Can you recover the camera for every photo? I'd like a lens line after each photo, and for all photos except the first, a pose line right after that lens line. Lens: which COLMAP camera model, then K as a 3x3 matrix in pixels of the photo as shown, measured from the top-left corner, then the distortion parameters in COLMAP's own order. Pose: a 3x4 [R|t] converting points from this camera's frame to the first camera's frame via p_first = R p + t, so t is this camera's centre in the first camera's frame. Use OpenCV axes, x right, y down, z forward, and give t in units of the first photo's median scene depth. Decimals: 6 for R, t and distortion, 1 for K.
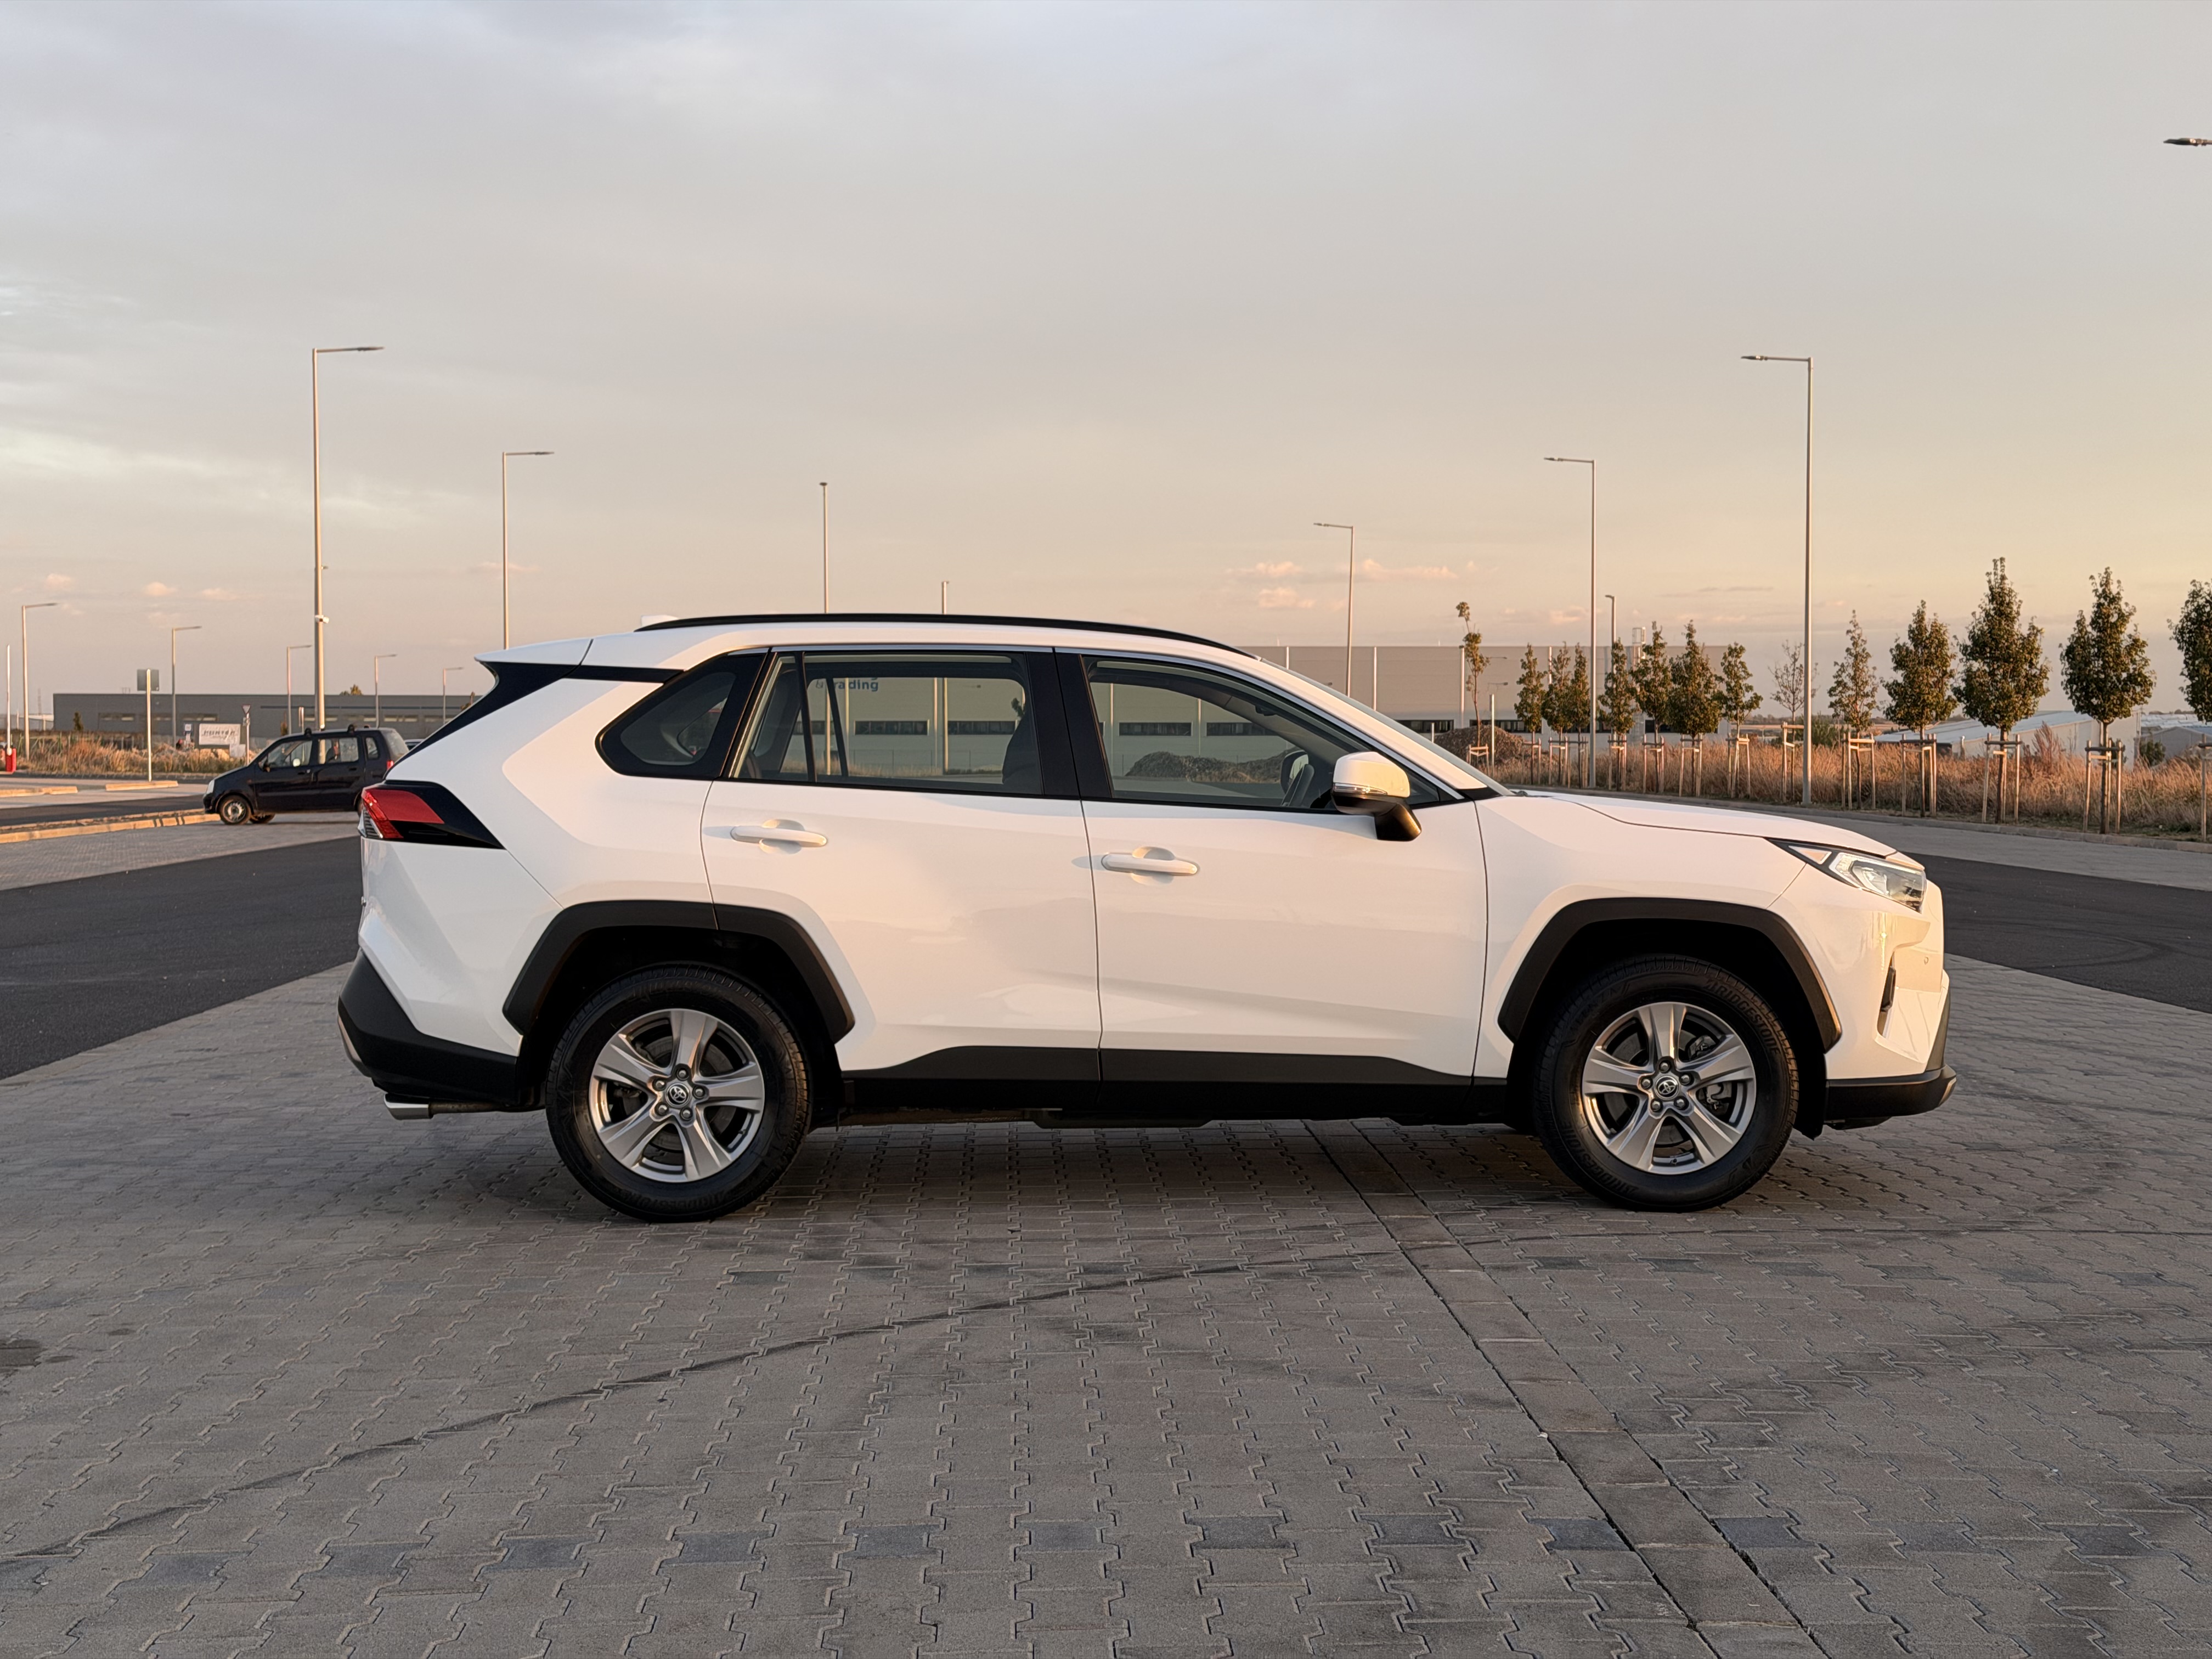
lens RADIAL K [[3141.8, 0, 1106.0], [0, 3141.8, 829.5], [0, 0, 1]] dist [0.053904, 0.081609]
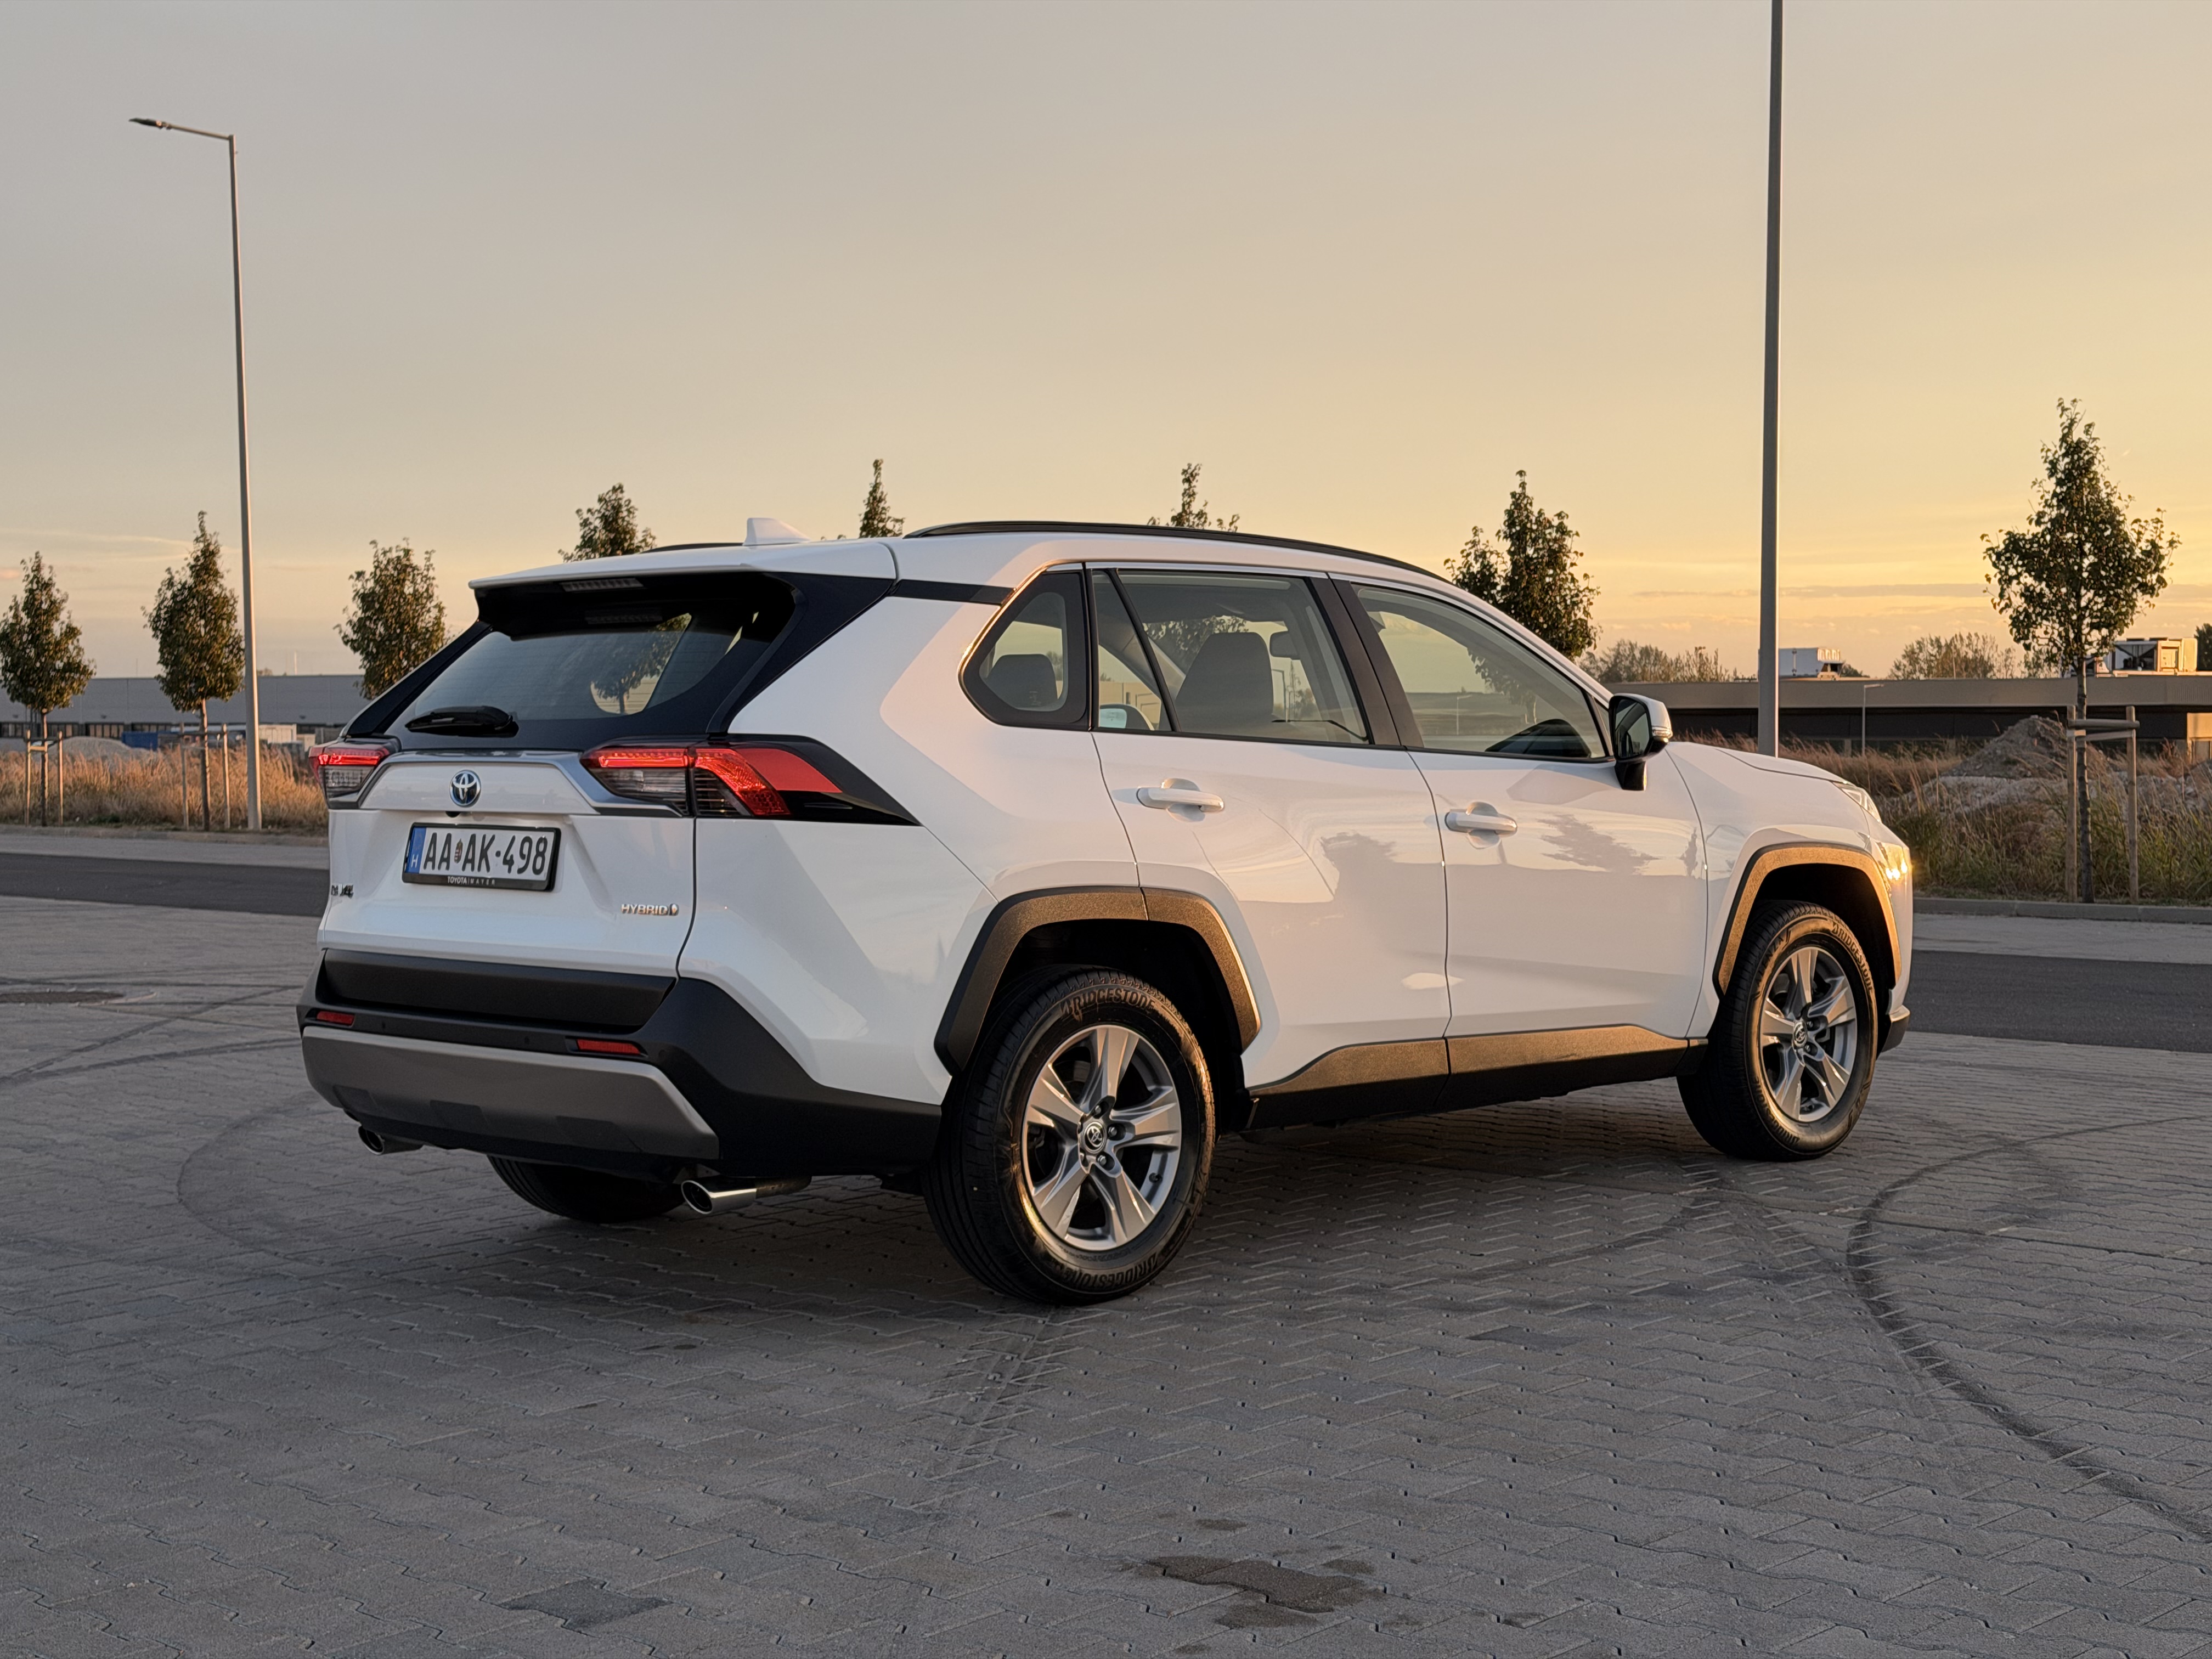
lens RADIAL K [[3141.8, 0, 1106.0], [0, 3141.8, 829.5], [0, 0, 1]] dist [0.053904, 0.081609]
pose [[0.735269, -0.030201, 0.677102, -0.652331], [0.029846, 0.999480, 0.012171, -0.000487], [-0.677118, 0.011260, 0.735789, 0.426241]]
